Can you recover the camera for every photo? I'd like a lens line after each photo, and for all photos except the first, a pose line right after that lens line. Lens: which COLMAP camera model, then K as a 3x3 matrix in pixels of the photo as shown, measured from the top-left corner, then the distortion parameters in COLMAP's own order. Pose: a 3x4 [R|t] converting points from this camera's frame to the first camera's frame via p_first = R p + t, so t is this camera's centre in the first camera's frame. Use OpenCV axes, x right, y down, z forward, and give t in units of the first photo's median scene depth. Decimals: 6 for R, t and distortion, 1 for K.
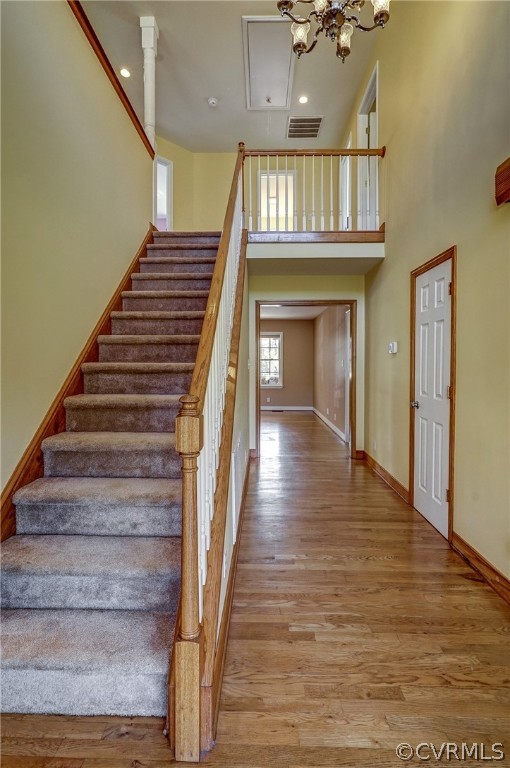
lens RADIAL K [[357.9, 0, 255.1], [0, 357.9, 367.3], [0, 0, 1]] dist [-0.003420, 0.000086]
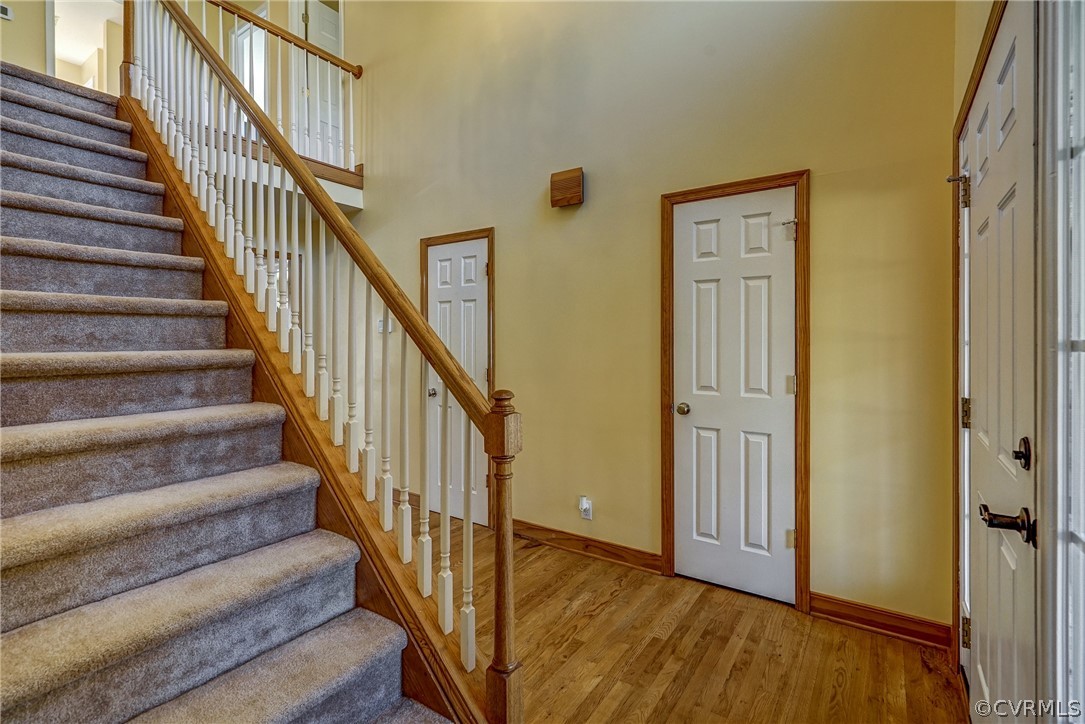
lens RADIAL K [[505.6, 0, 547.5], [0, 505.6, 336.8], [0, 0, 1]] dist [-0.003420, 0.000086]
pose [[0.537818, -0.000137, 0.843061, -0.559235], [0.015463, 0.999833, -0.009702, -0.017711], [-0.842919, 0.018254, 0.537731, 0.117882]]
